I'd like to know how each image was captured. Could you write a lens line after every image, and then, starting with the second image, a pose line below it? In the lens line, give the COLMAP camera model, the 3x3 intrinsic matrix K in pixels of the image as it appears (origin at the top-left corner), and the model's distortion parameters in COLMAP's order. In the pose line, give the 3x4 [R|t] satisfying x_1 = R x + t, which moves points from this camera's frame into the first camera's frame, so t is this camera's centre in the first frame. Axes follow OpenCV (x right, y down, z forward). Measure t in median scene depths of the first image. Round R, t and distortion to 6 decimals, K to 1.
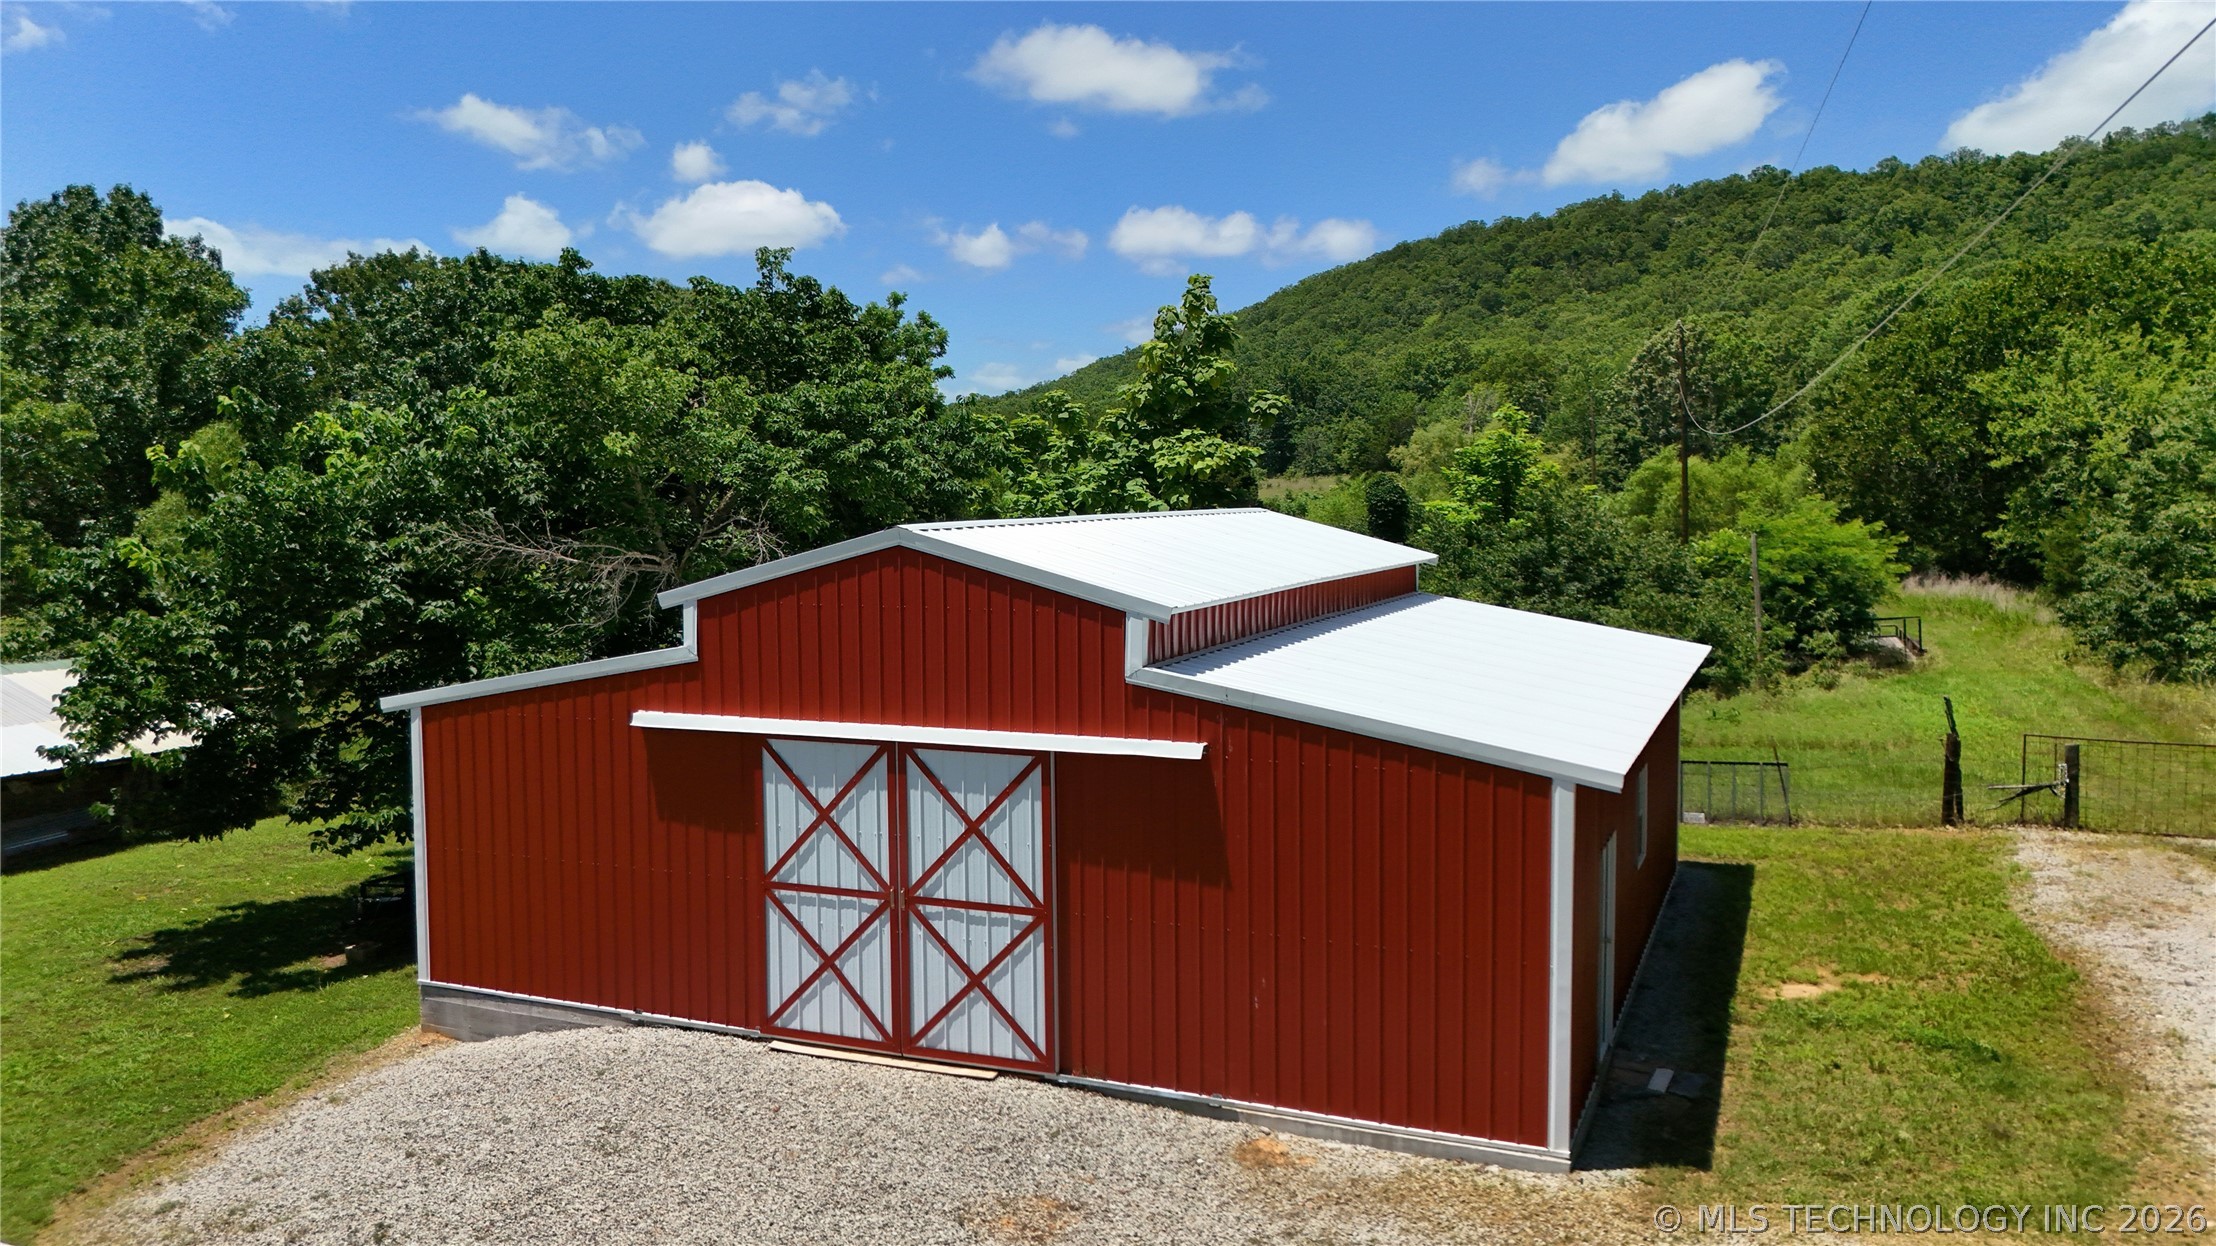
lens RADIAL K [[1611.2, 0, 1108.0], [0, 1611.2, 623.0], [0, 0, 1]] dist [0.003680, -0.002317]
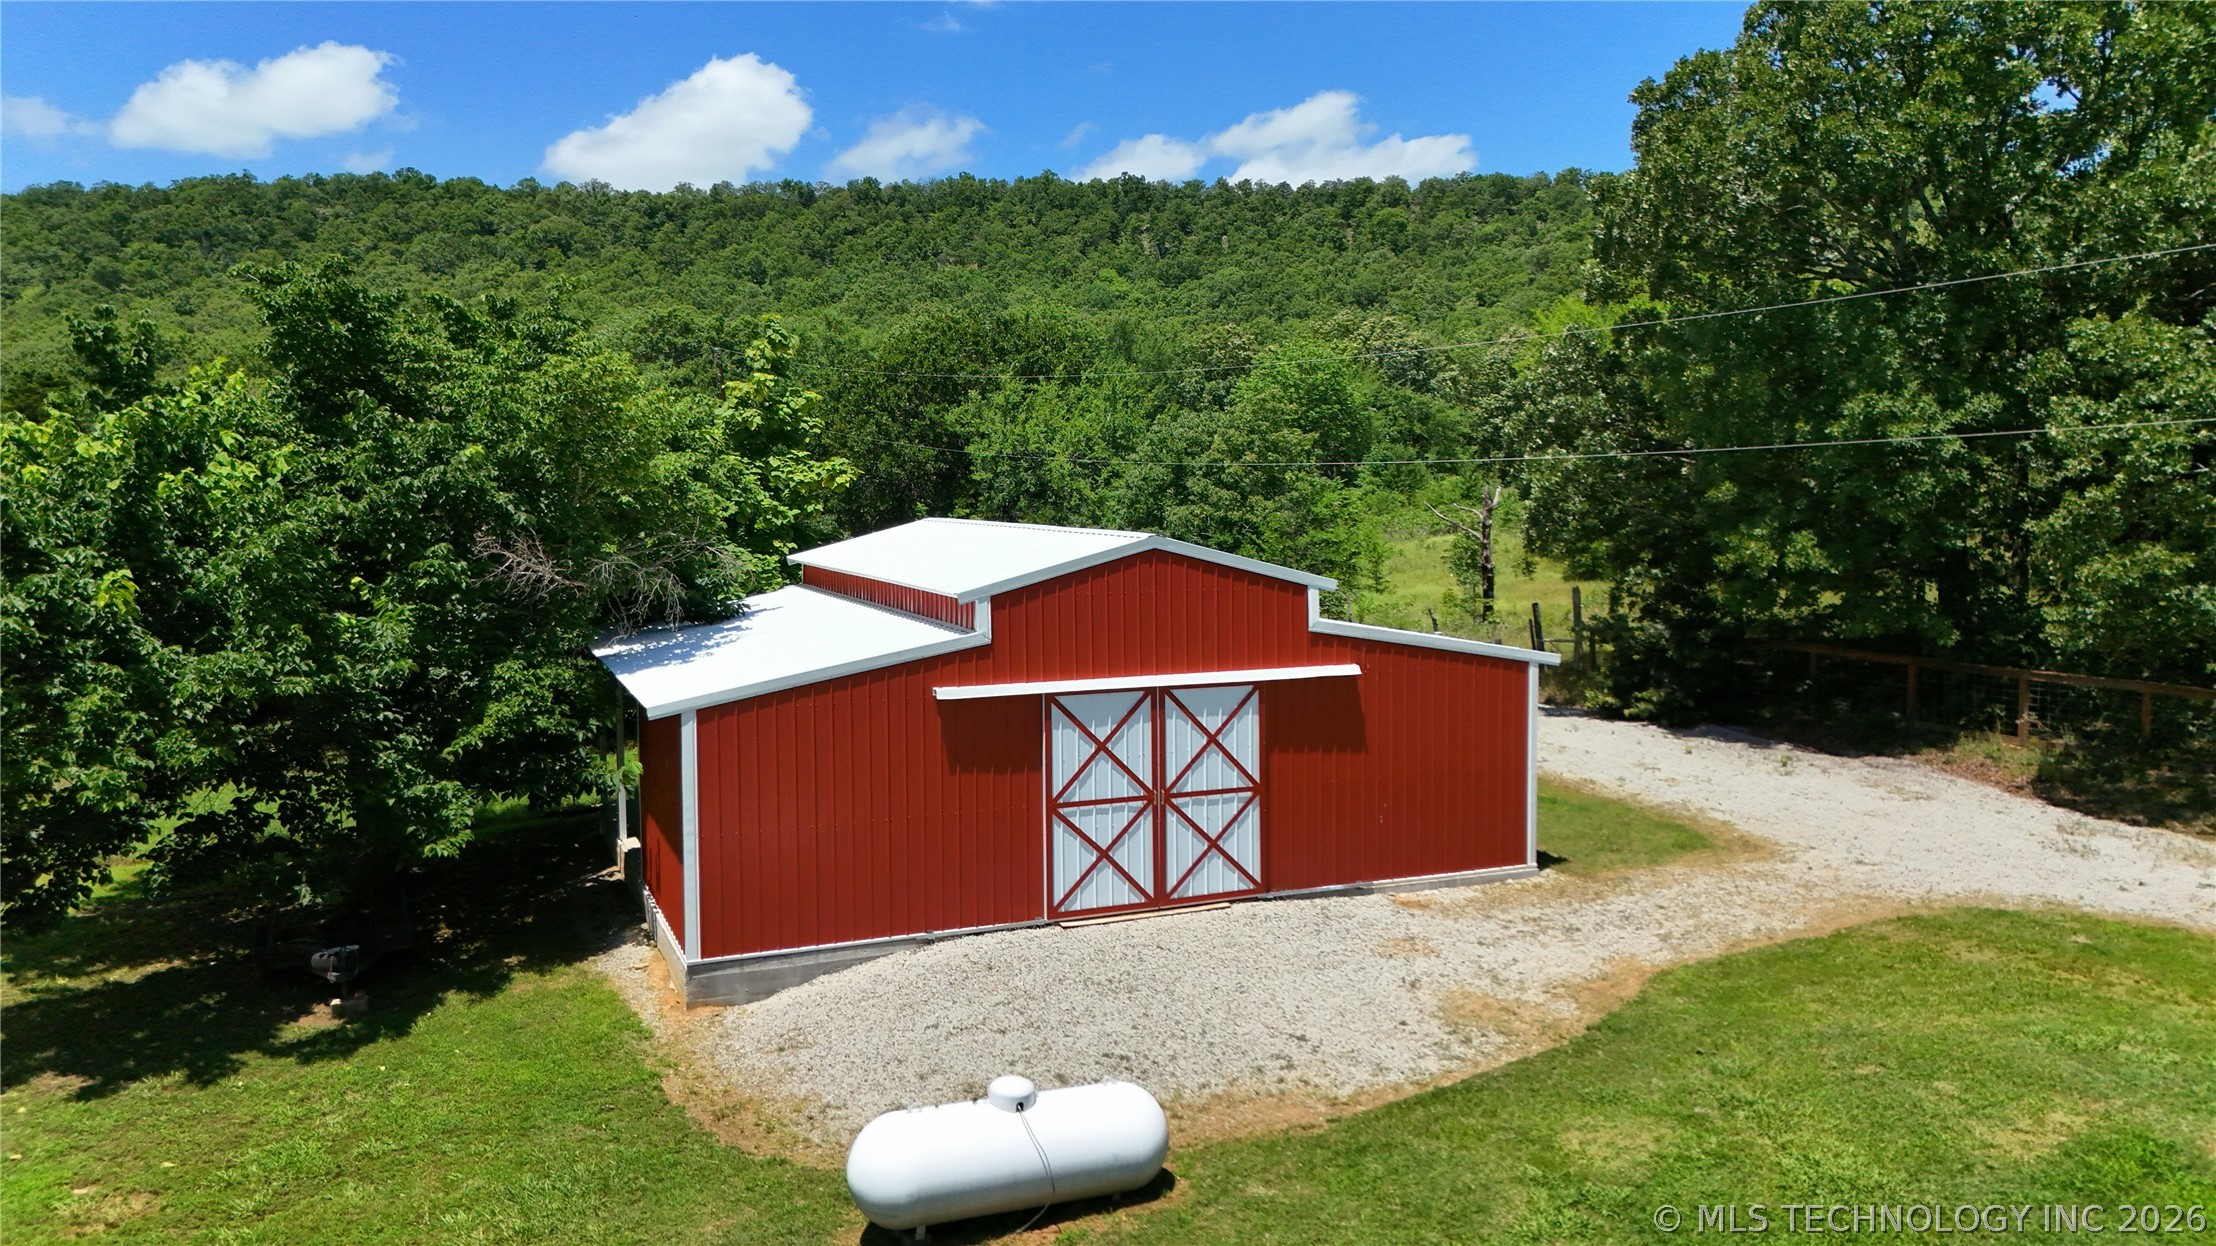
lens RADIAL K [[1611.2, 0, 1108.0], [0, 1611.2, 623.0], [0, 0, 1]] dist [0.003680, -0.002317]
pose [[0.694379, -0.055775, 0.717445, -1.113254], [0.056757, 0.998131, 0.022663, -0.015666], [-0.717368, 0.024983, 0.696246, 0.041070]]
